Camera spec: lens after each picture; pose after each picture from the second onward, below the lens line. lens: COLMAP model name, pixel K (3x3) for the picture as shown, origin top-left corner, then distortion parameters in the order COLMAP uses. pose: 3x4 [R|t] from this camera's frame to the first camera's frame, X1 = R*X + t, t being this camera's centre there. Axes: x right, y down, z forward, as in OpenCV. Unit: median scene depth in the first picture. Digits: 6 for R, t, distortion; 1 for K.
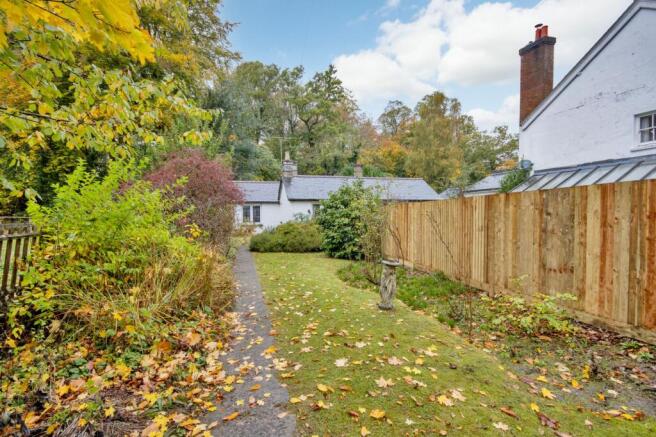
lens RADIAL K [[305.6, 0, 330.2], [0, 305.6, 220.5], [0, 0, 1]] dist [0.000147, -0.000960]
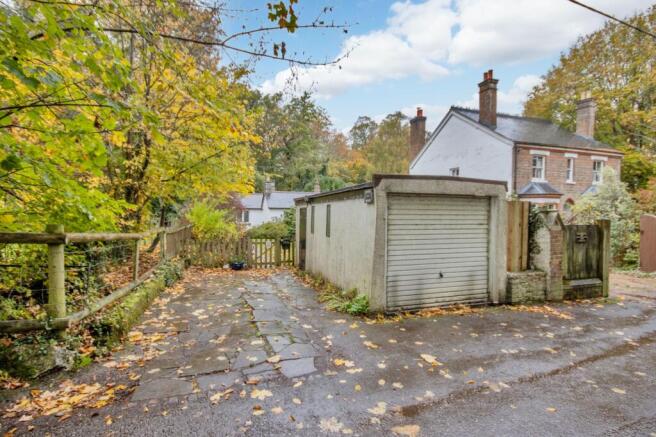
lens RADIAL K [[305.6, 0, 325.2], [0, 305.6, 216.5], [0, 0, 1]] dist [0.000147, -0.000960]
pose [[0.998627, 0.012340, 0.050908, 0.025157], [-0.011477, 0.999786, -0.017209, -0.000085], [-0.051110, 0.016601, 0.998555, -0.196099]]
